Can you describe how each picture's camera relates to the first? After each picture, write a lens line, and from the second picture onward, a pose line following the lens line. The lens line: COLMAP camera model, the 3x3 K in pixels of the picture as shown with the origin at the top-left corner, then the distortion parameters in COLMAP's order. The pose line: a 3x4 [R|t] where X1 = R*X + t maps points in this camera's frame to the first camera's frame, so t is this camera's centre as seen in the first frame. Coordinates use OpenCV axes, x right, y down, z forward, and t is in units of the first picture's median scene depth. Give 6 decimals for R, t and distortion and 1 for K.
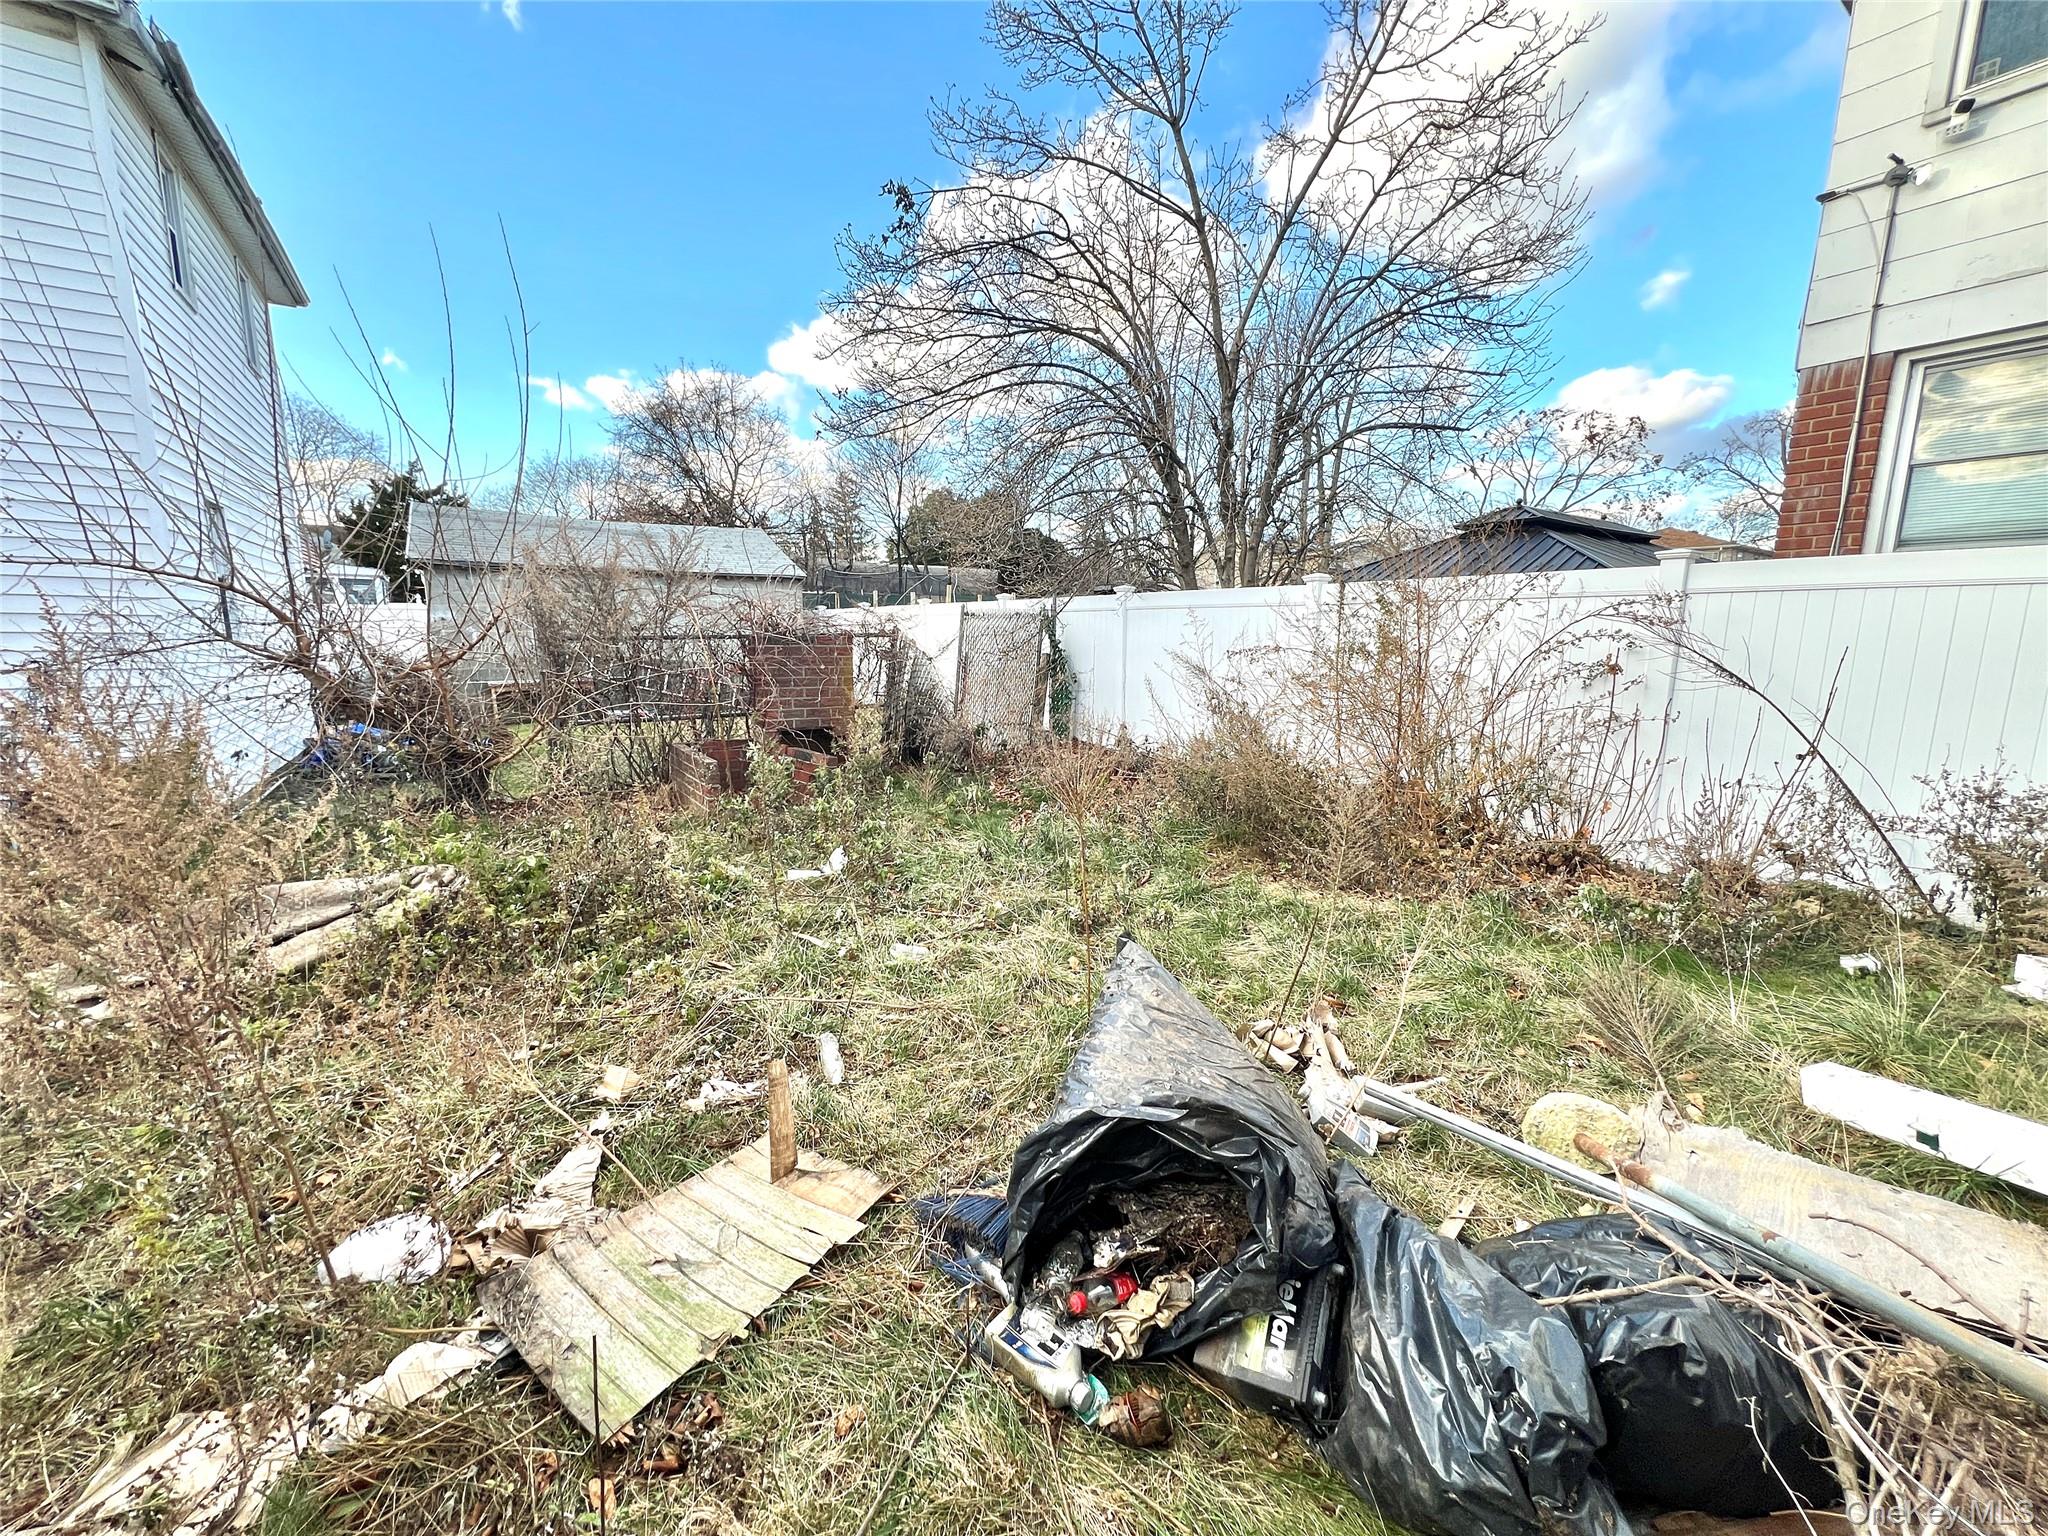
lens RADIAL K [[821.2, 0, 1019.2], [0, 821.2, 761.8], [0, 0, 1]] dist [0.003445, 0.000245]
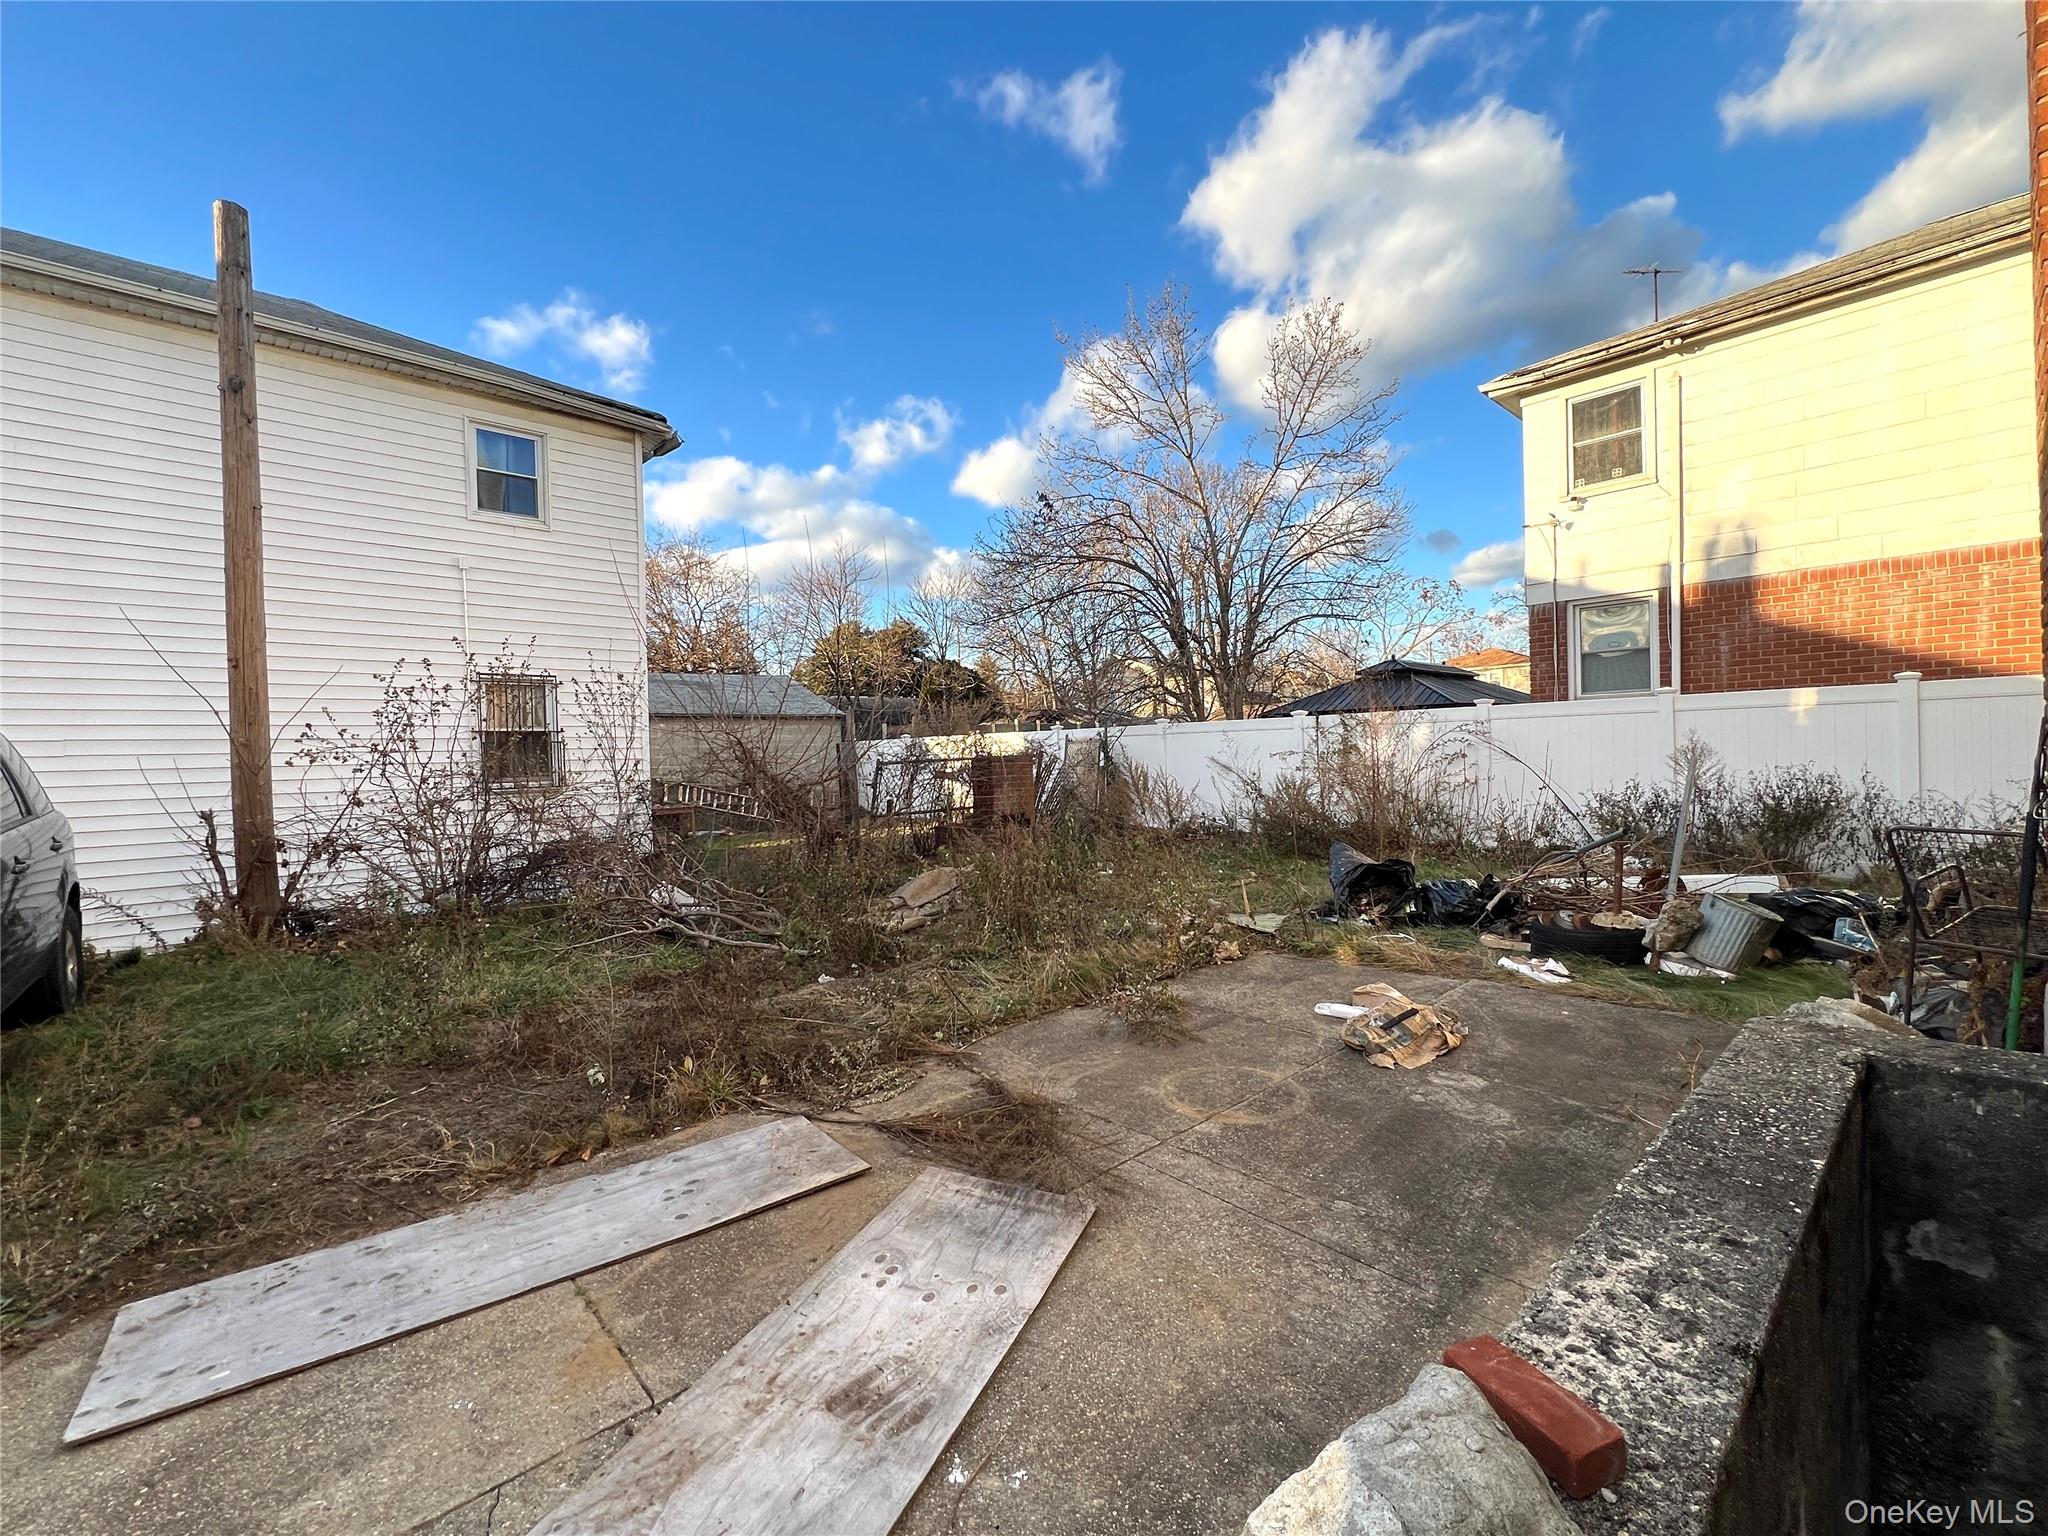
lens RADIAL K [[847.2, 0, 1024.0], [0, 847.2, 768.0], [0, 0, 1]] dist [-0.004196, 0.000043]
pose [[0.988600, -0.037740, 0.145759, -0.476472], [0.058024, 0.988798, -0.137521, 0.102658], [-0.138936, 0.144411, 0.979715, -0.648394]]
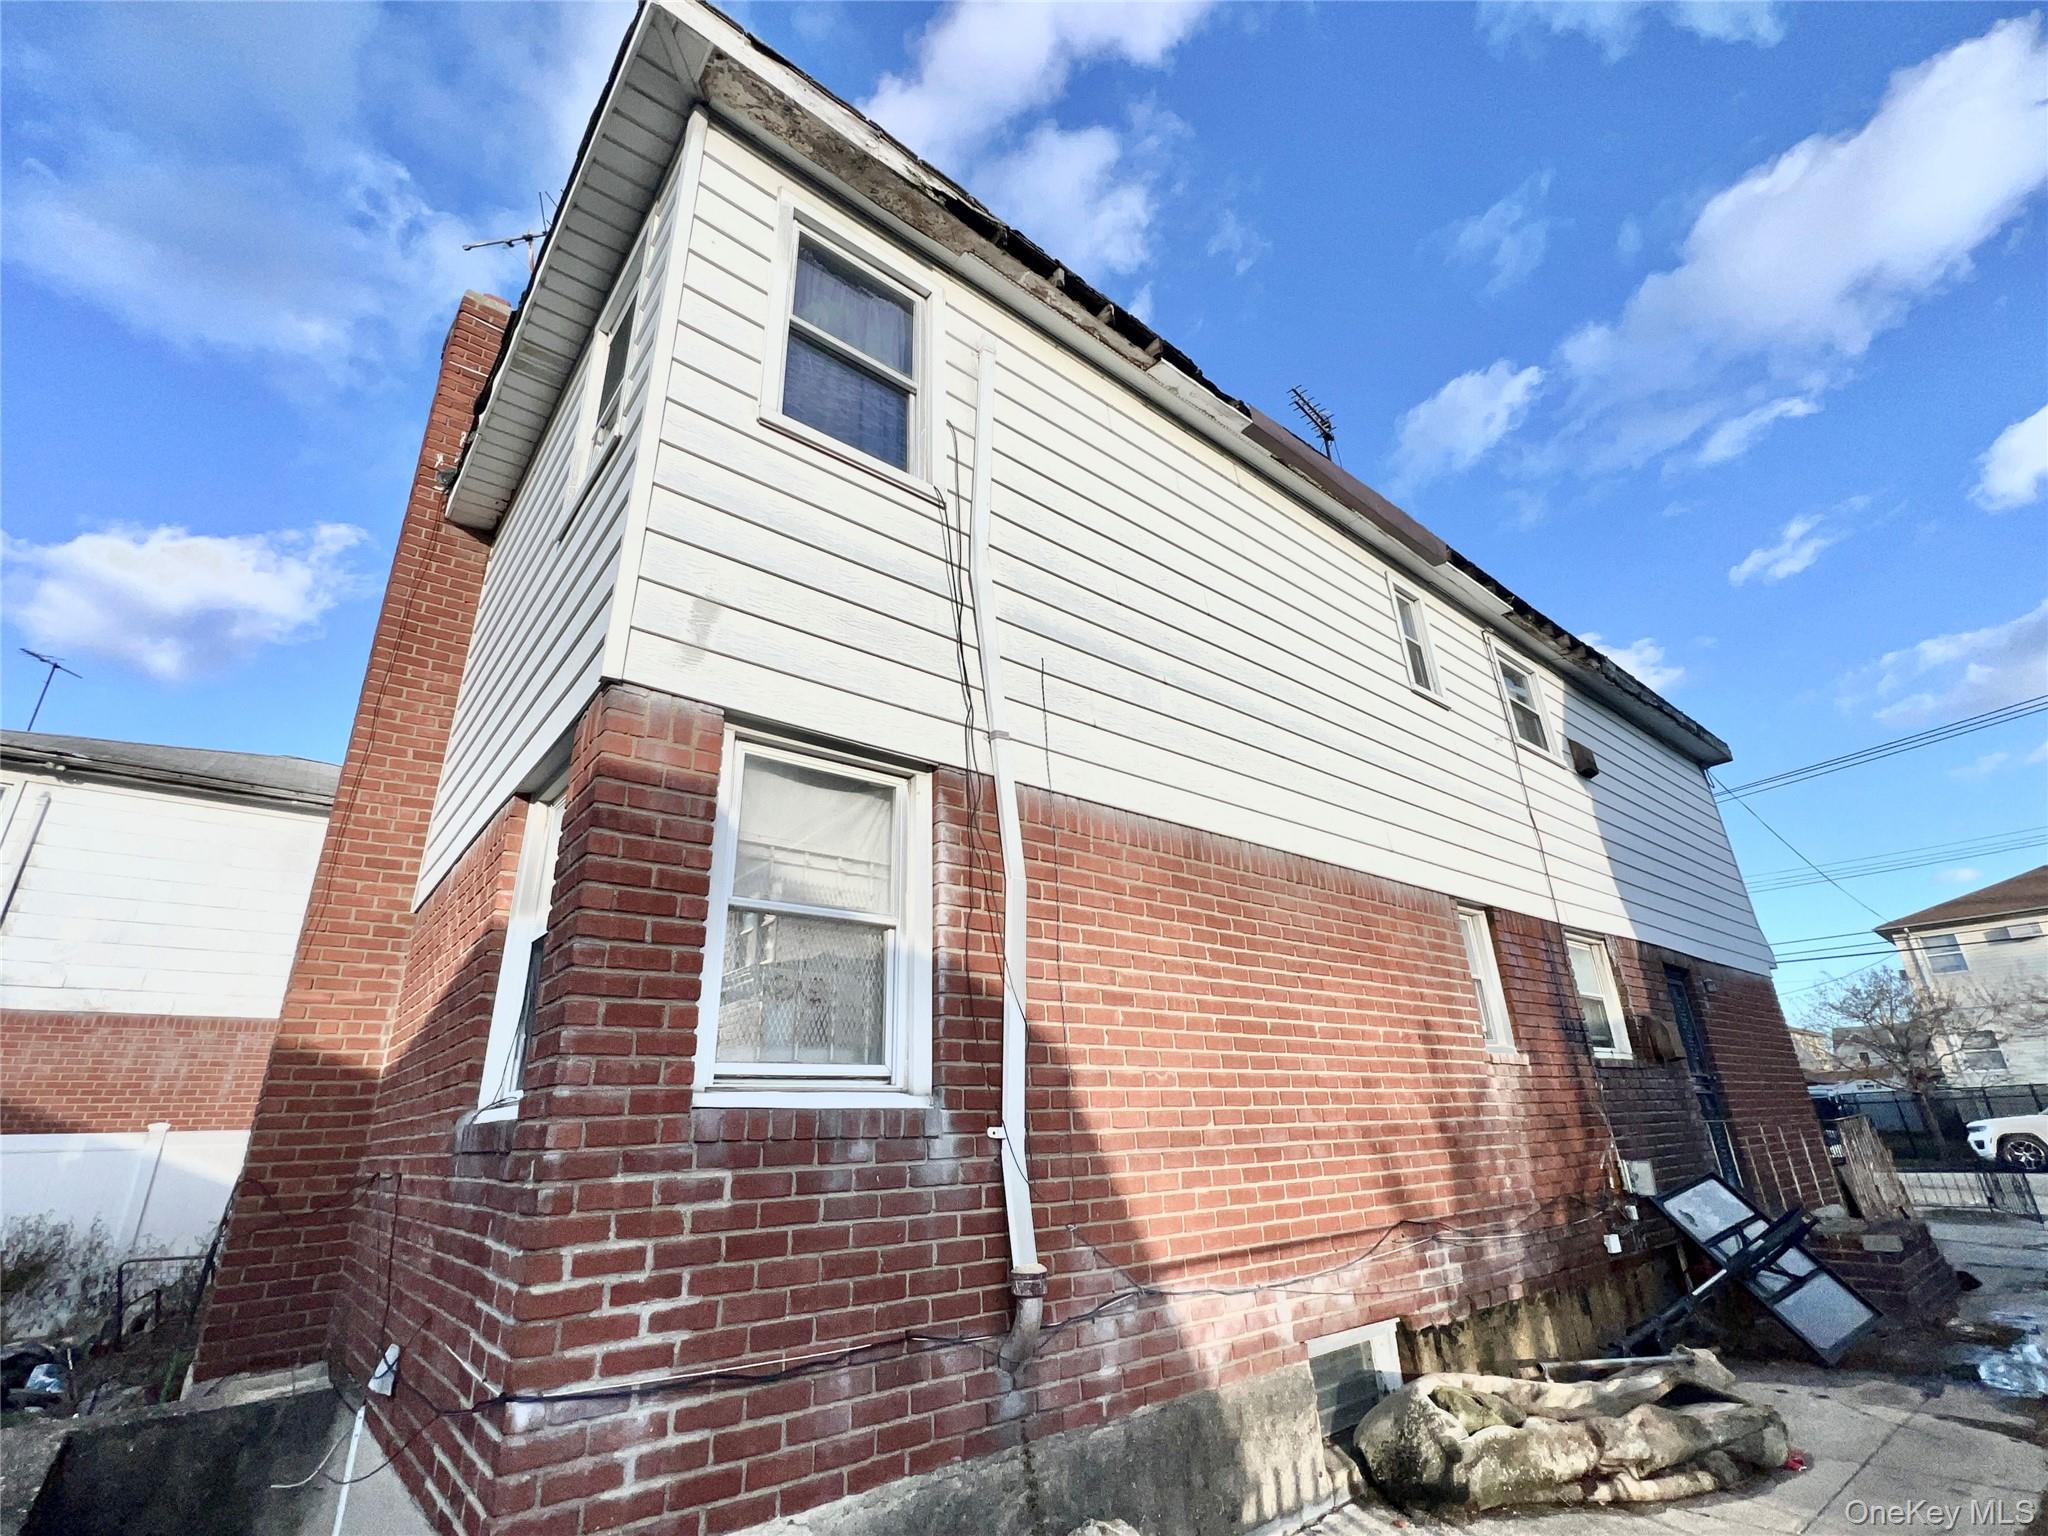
lens RADIAL K [[921.5, 0, 1027.8], [0, 921.5, 762.7], [0, 0, 1]] dist [-0.001275, 0.000146]
pose [[-0.116783, 0.368114, 0.922417, -0.797659], [0.191094, 0.919746, -0.342855, 0.121644], [-0.974600, 0.136229, -0.177756, -0.847546]]
